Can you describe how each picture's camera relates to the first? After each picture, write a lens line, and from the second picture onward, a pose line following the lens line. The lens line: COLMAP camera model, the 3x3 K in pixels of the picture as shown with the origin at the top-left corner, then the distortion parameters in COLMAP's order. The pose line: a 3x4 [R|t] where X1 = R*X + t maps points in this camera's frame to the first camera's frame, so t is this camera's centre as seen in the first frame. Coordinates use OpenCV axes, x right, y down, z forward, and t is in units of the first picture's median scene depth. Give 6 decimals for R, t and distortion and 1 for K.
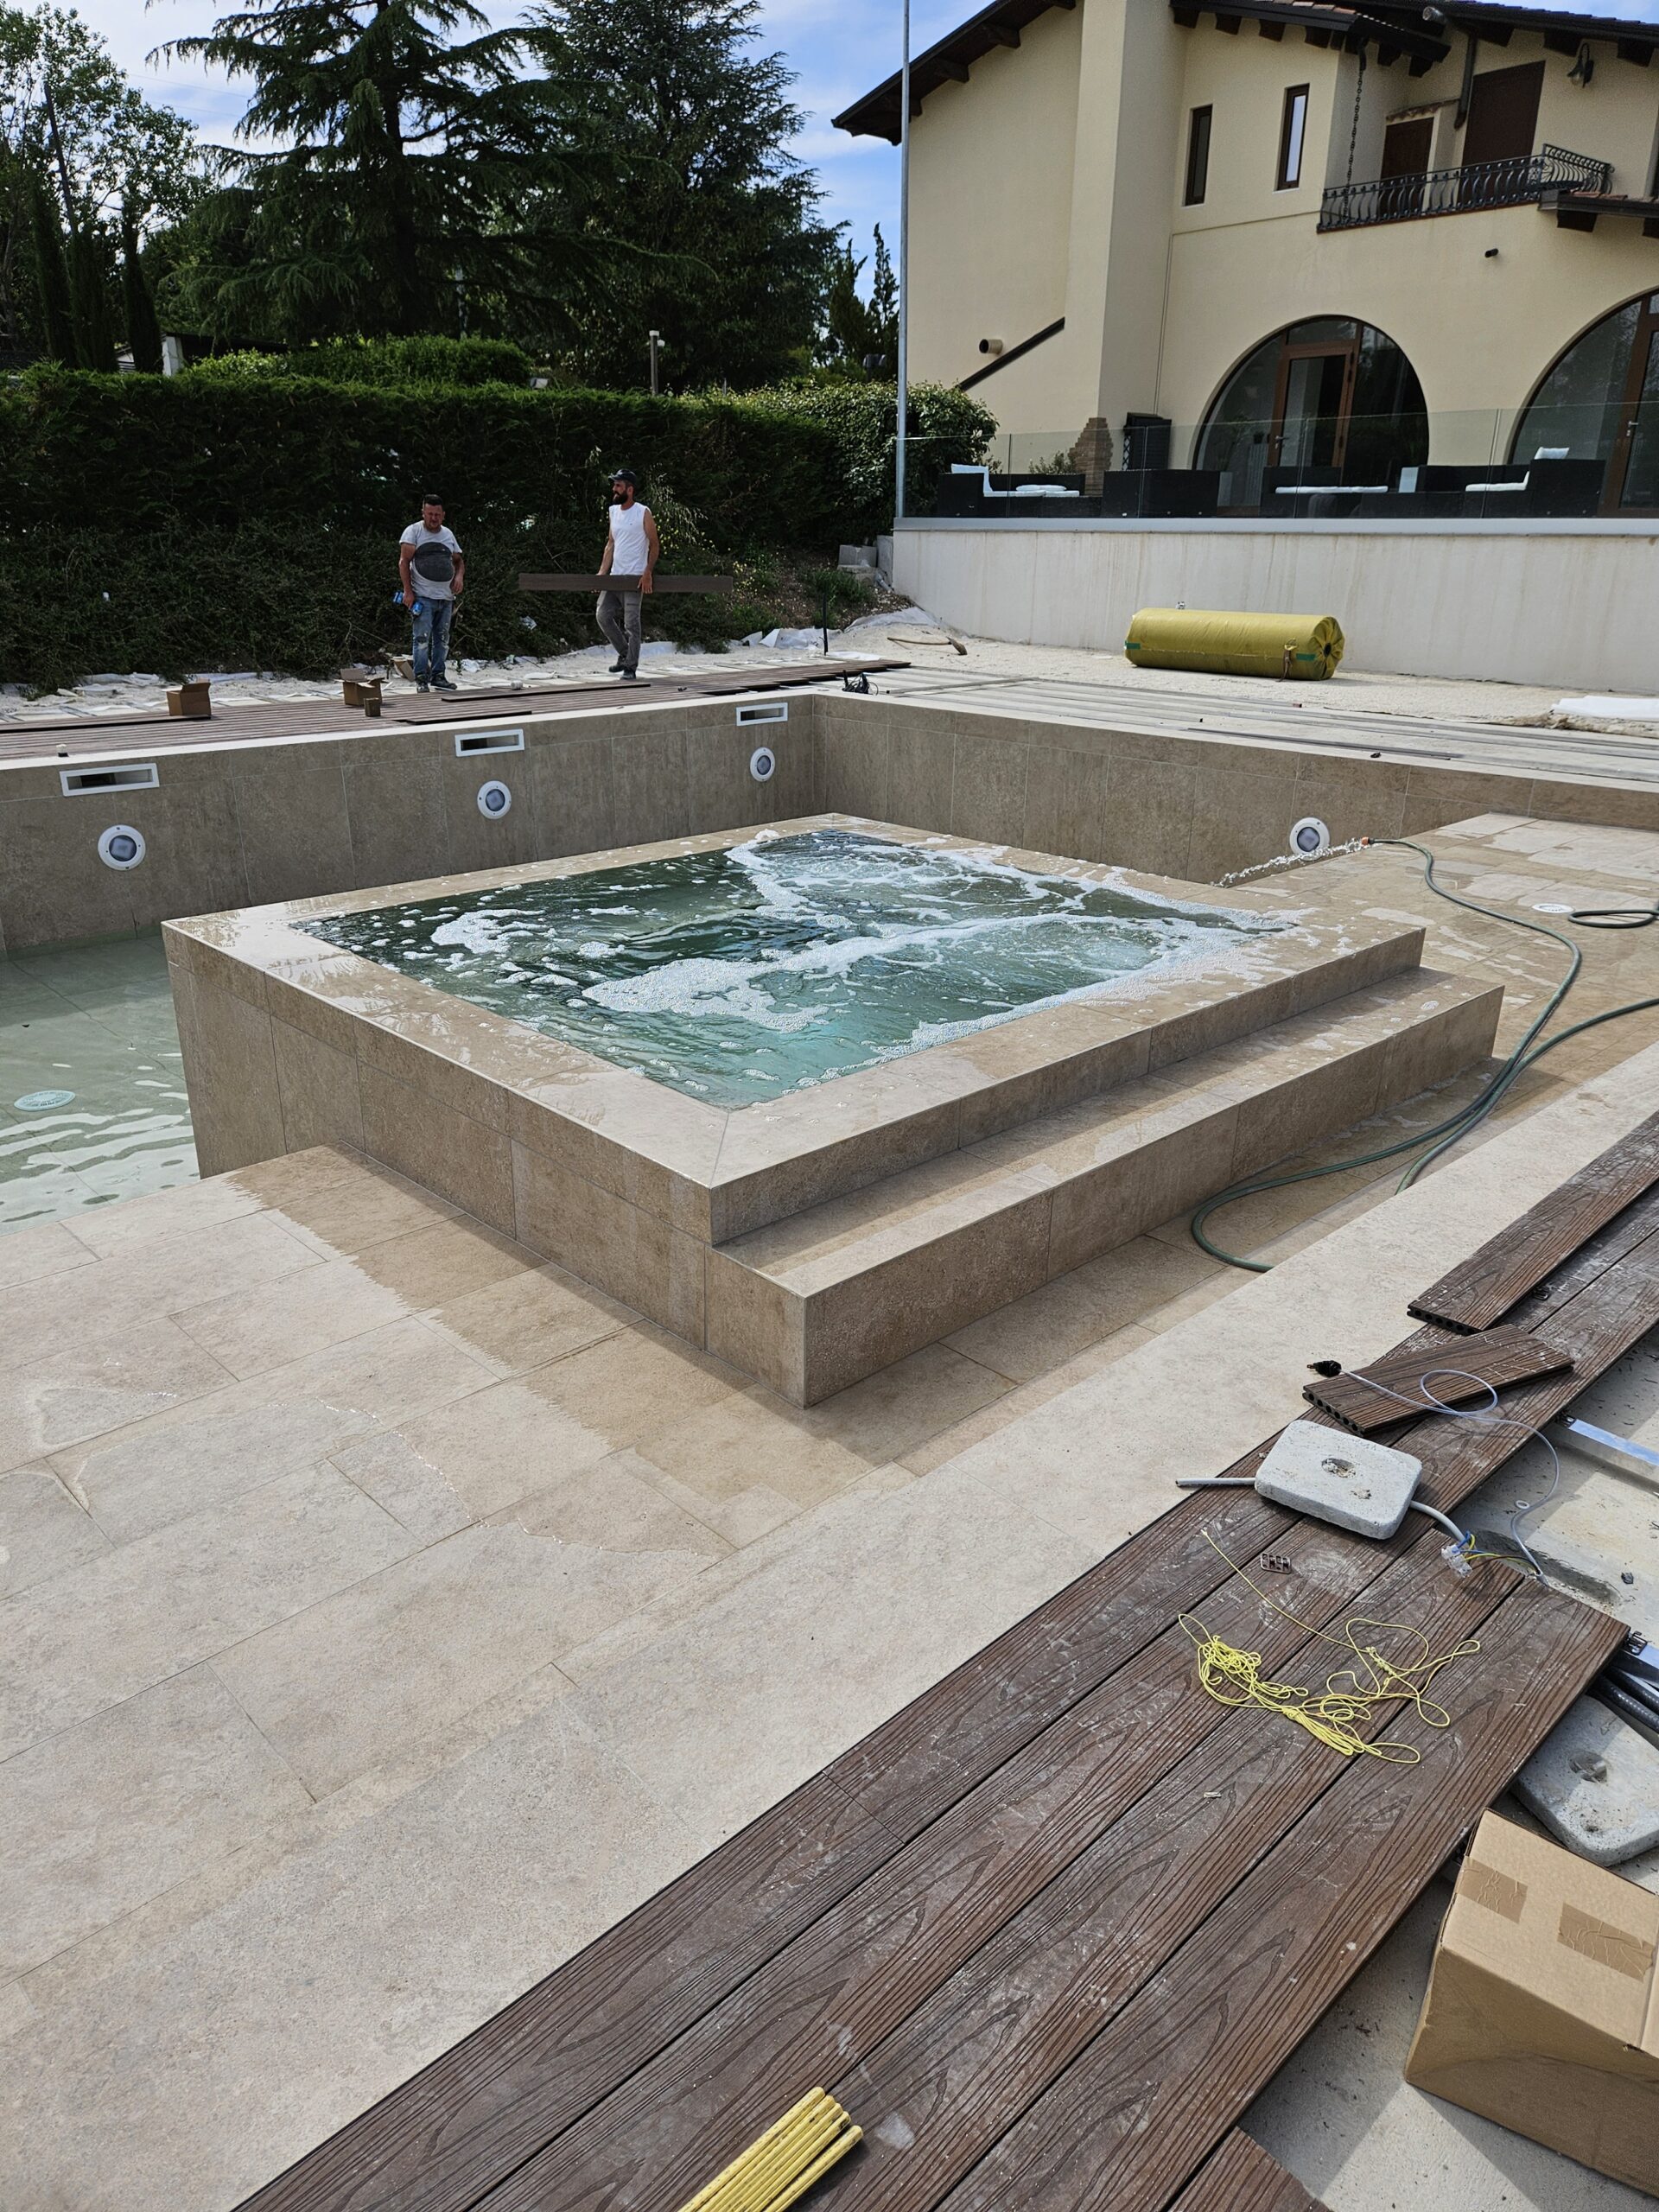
lens RADIAL K [[1552.5, 0, 827.7], [0, 1552.5, 1085.9], [0, 0, 1]] dist [0.066522, -0.043826]
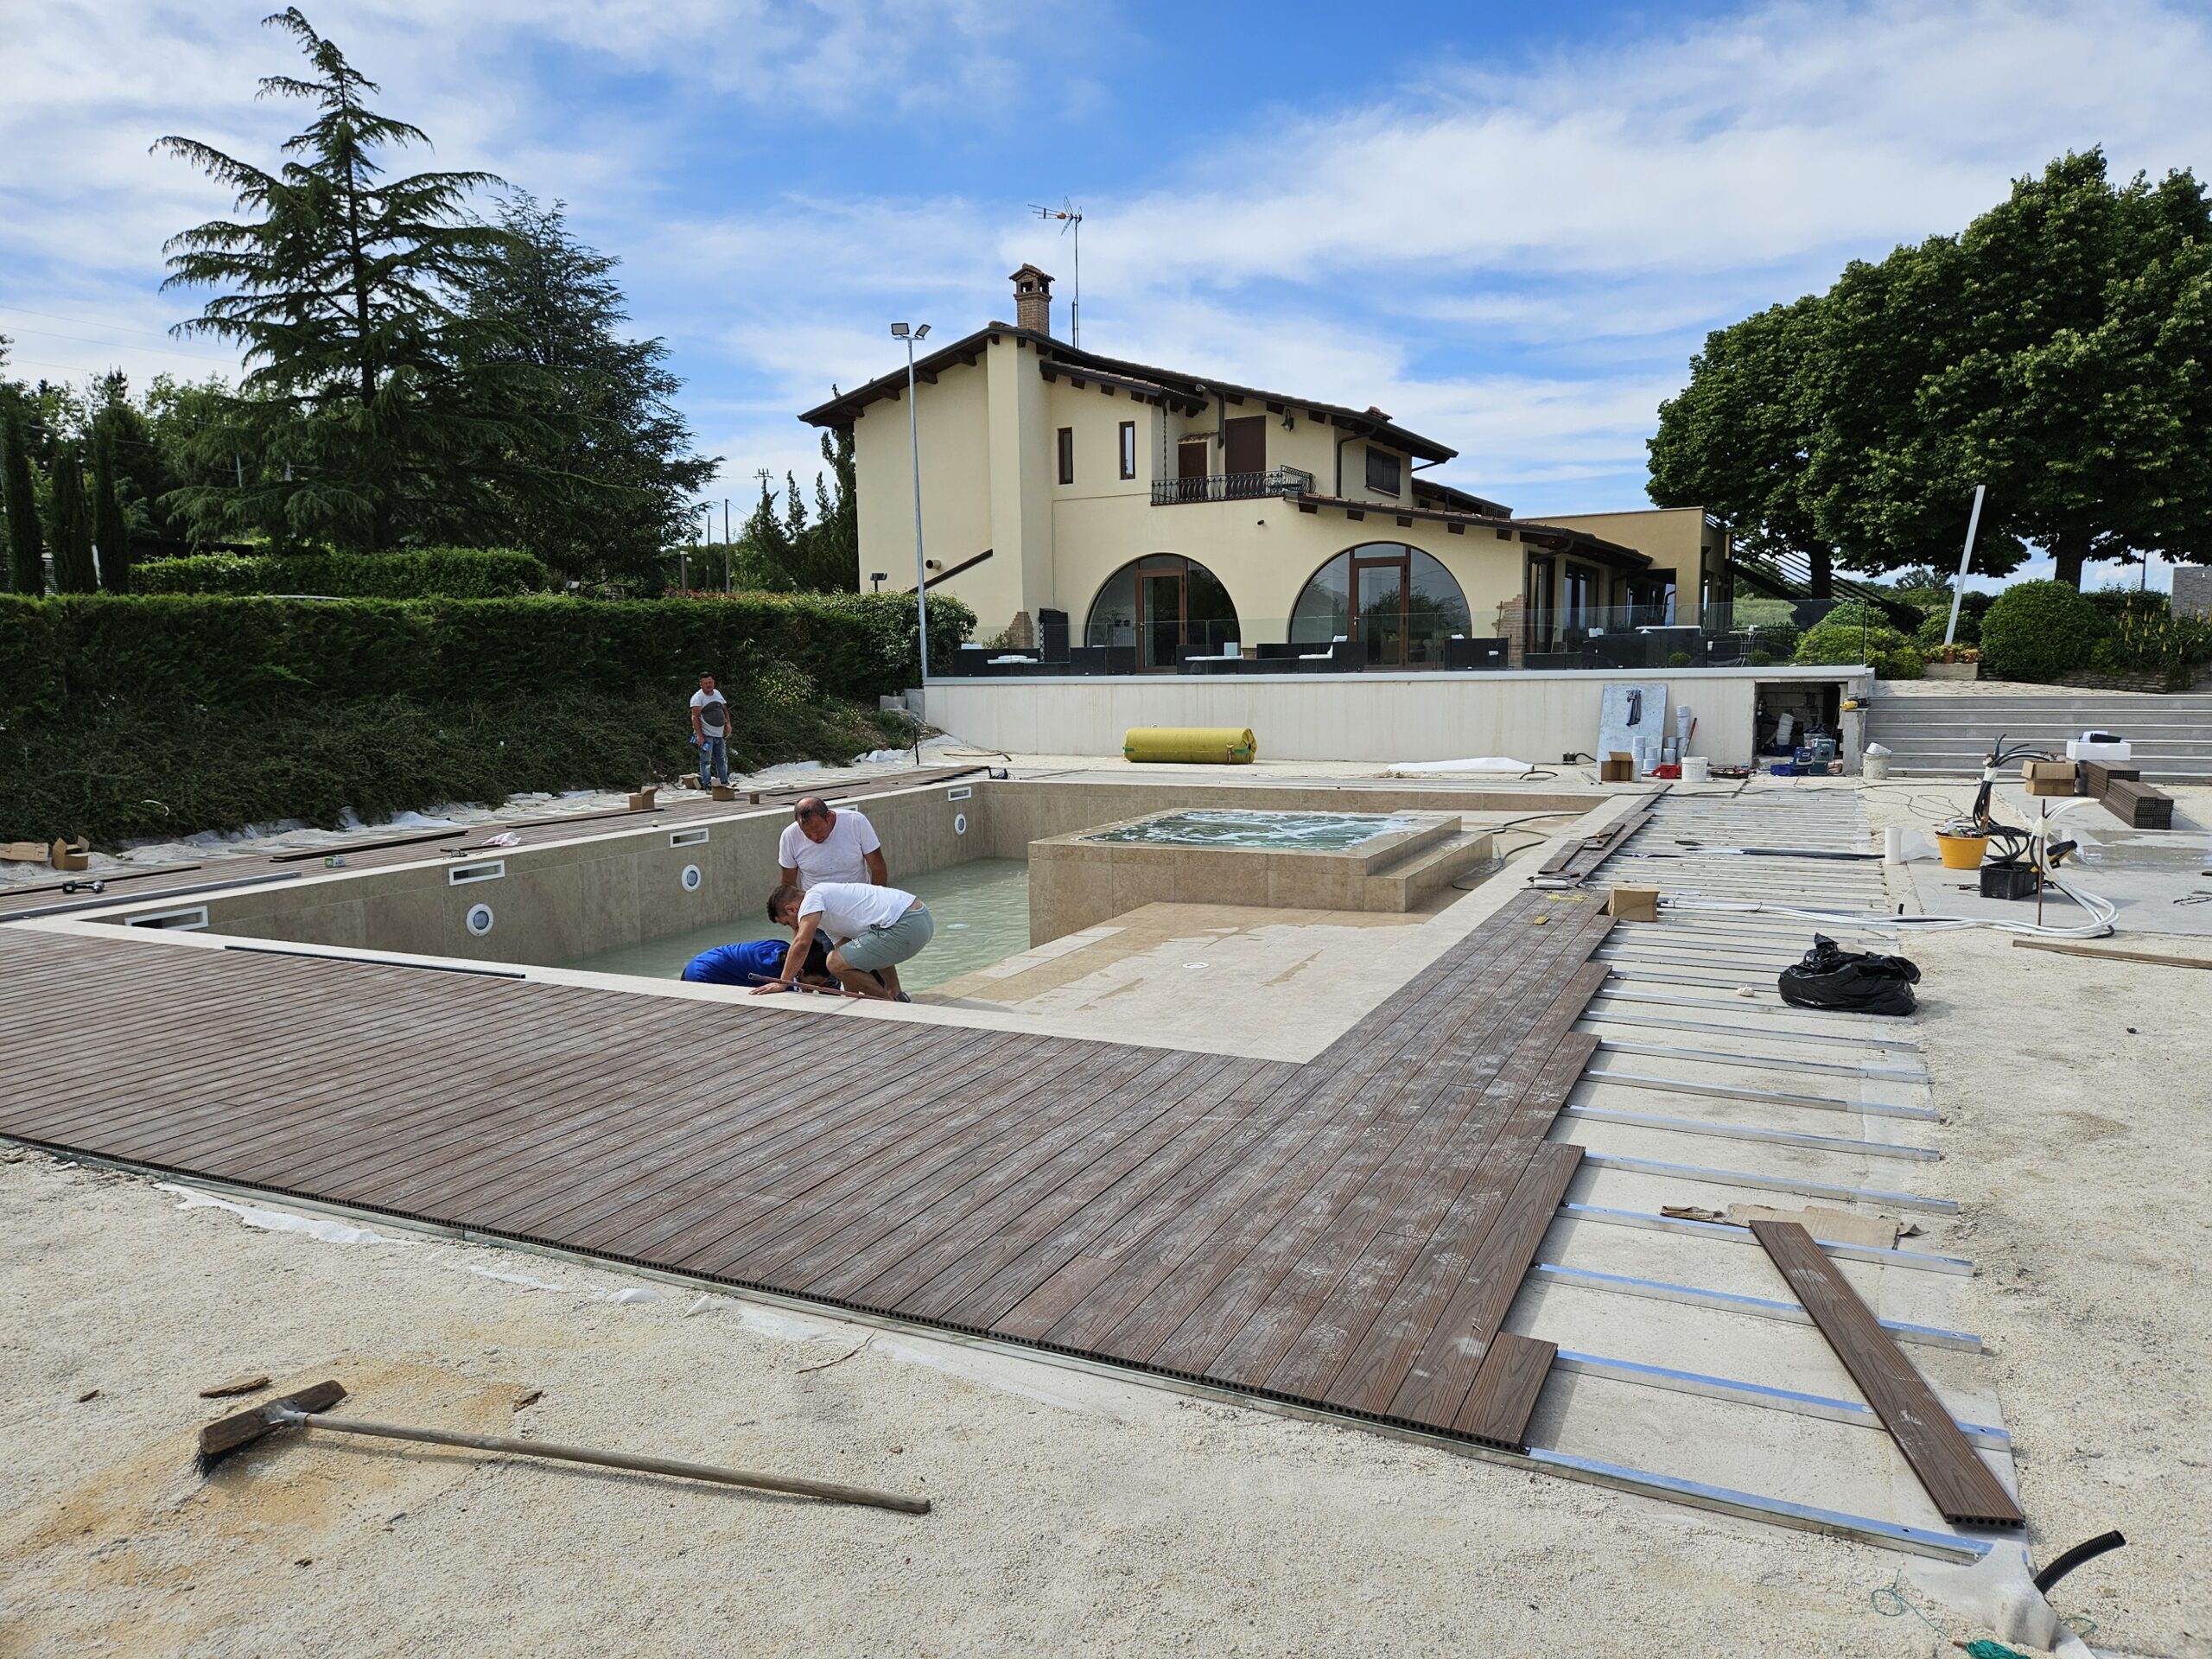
lens RADIAL K [[1487.6, 0, 1101.8], [0, 1487.6, 844.0], [0, 0, 1]] dist [0.075473, -0.001814]
pose [[0.940383, -0.061443, 0.334523, -0.271672], [0.136108, 0.969342, -0.204573, 0.096304], [-0.311697, 0.237908, 0.919915, -0.298402]]
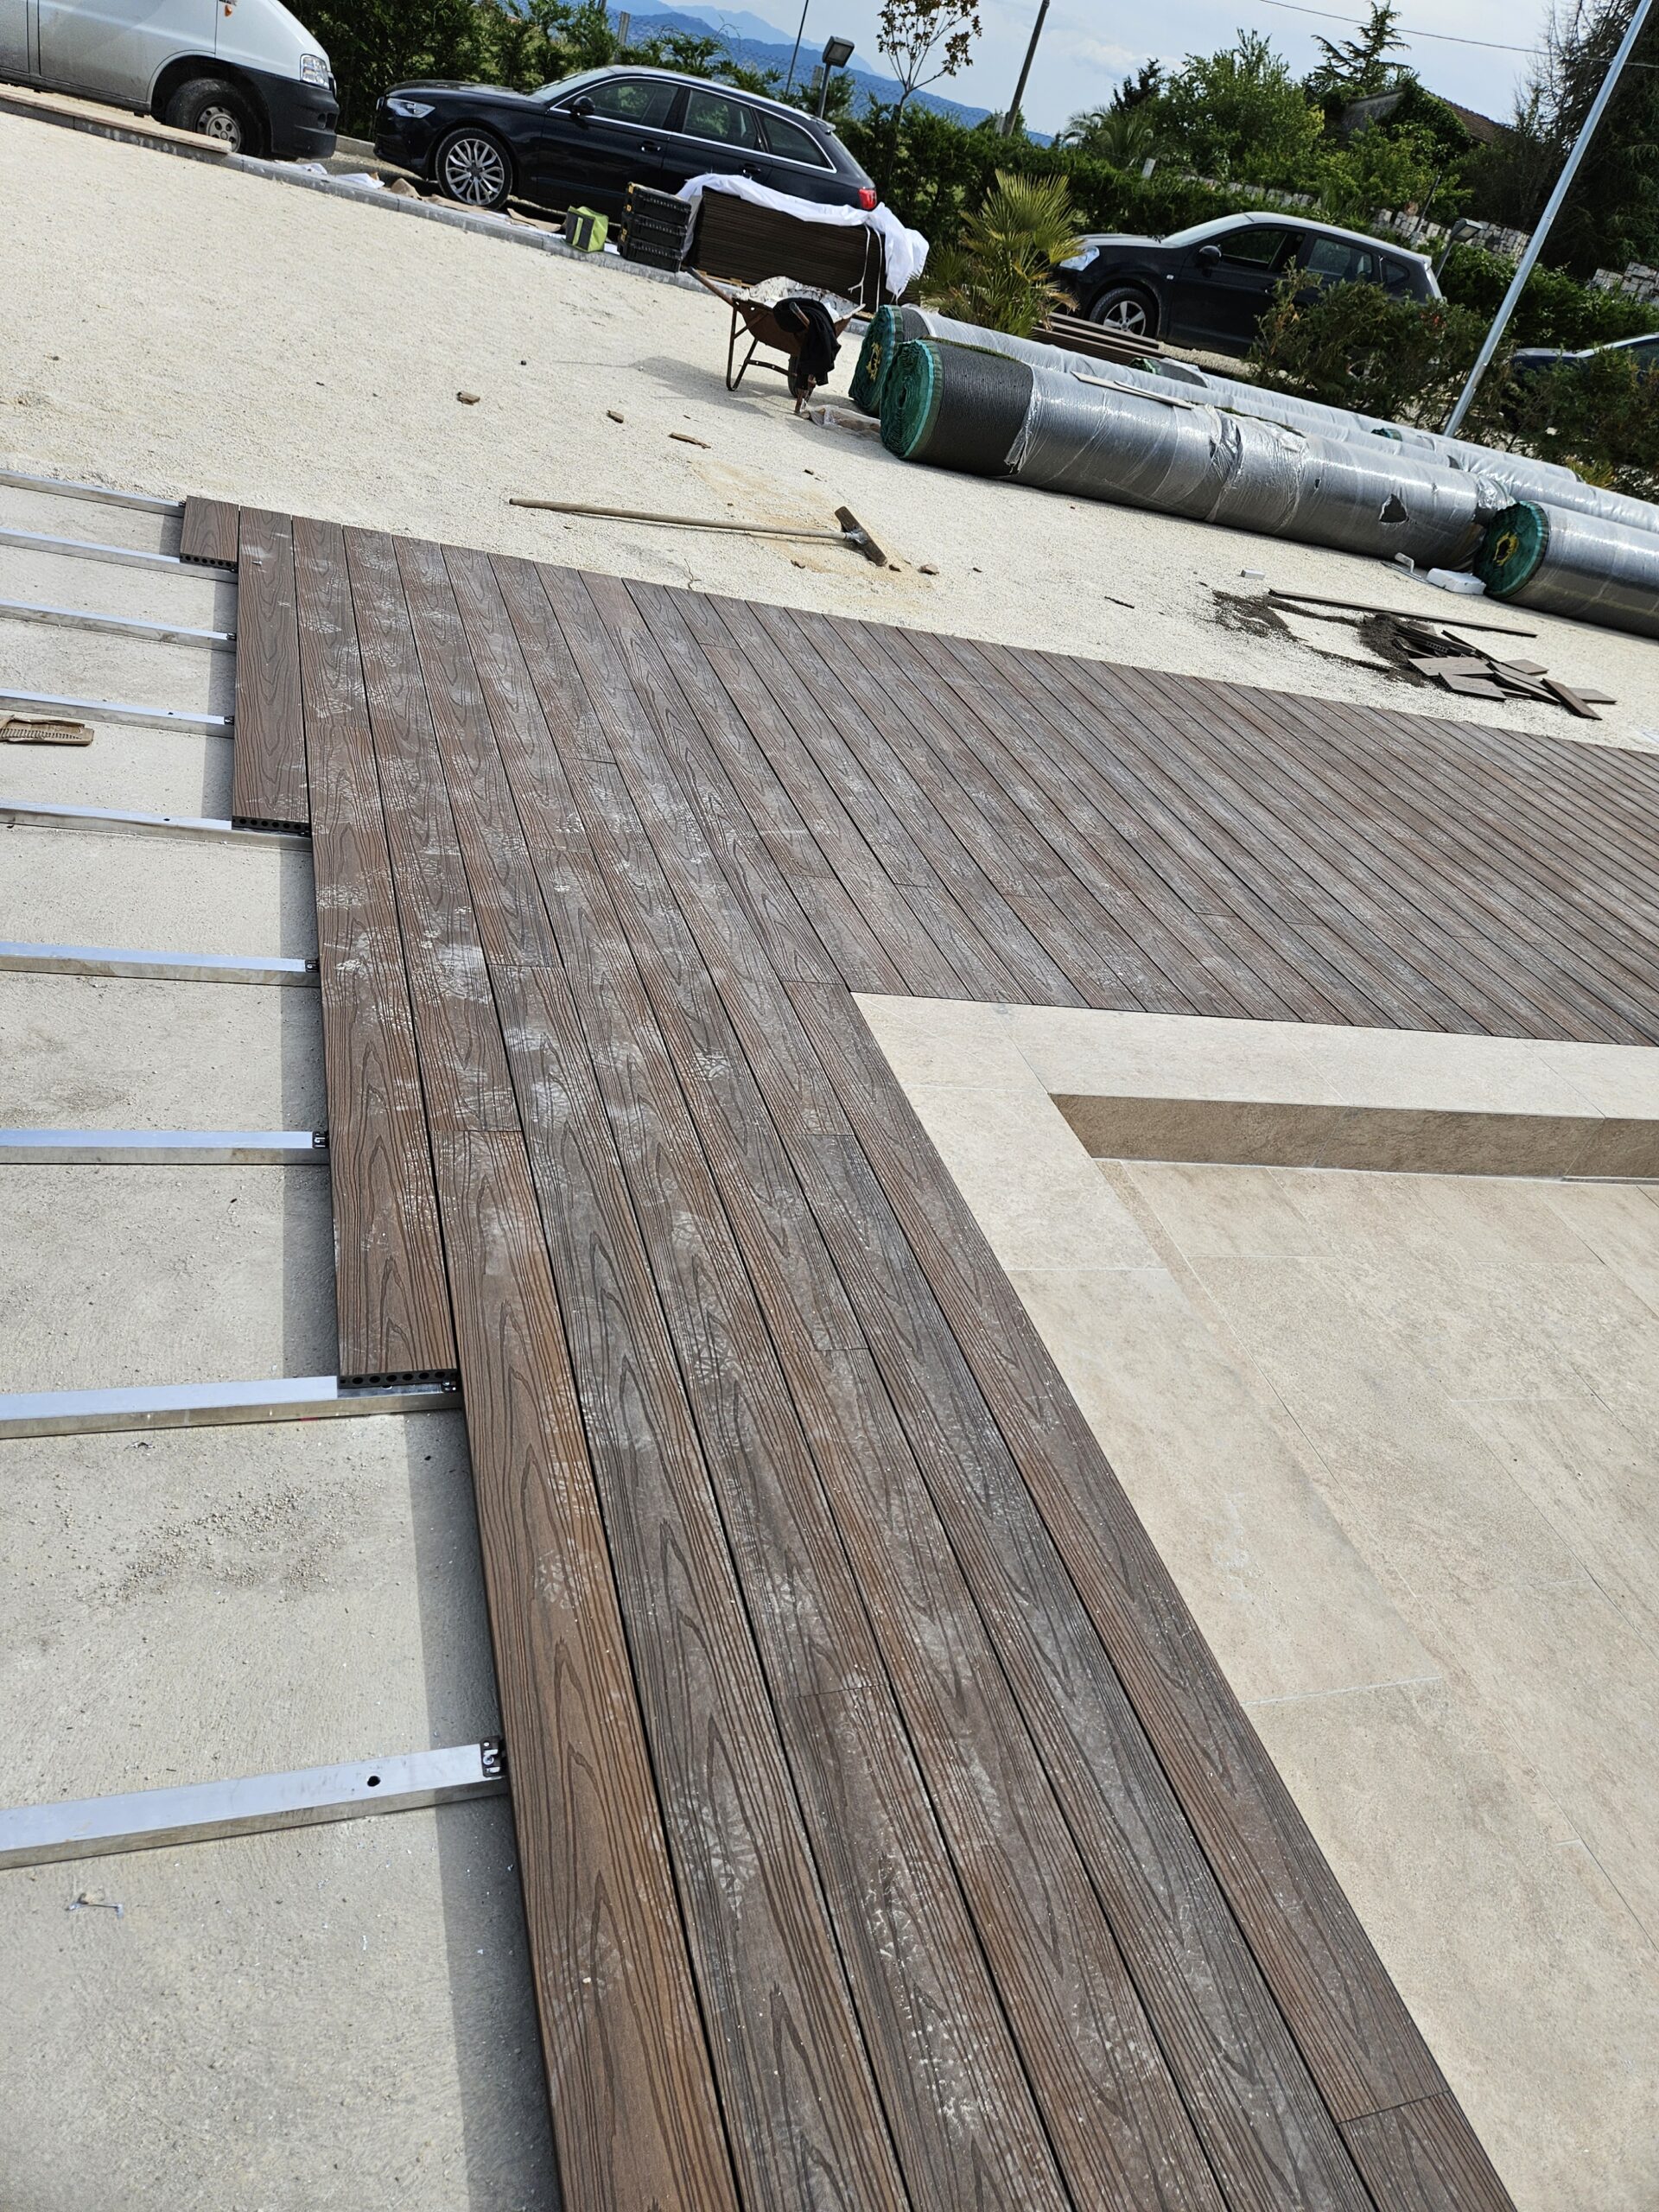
lens RADIAL K [[1487.6, 0, 829.5], [0, 1487.6, 1106.0], [0, 0, 1]] dist [0.075473, -0.001814]
pose [[-0.442413, 0.388434, -0.808325, 0.495345], [-0.544928, 0.599423, 0.586298, -0.173698], [0.712267, 0.699865, -0.053524, 0.545845]]
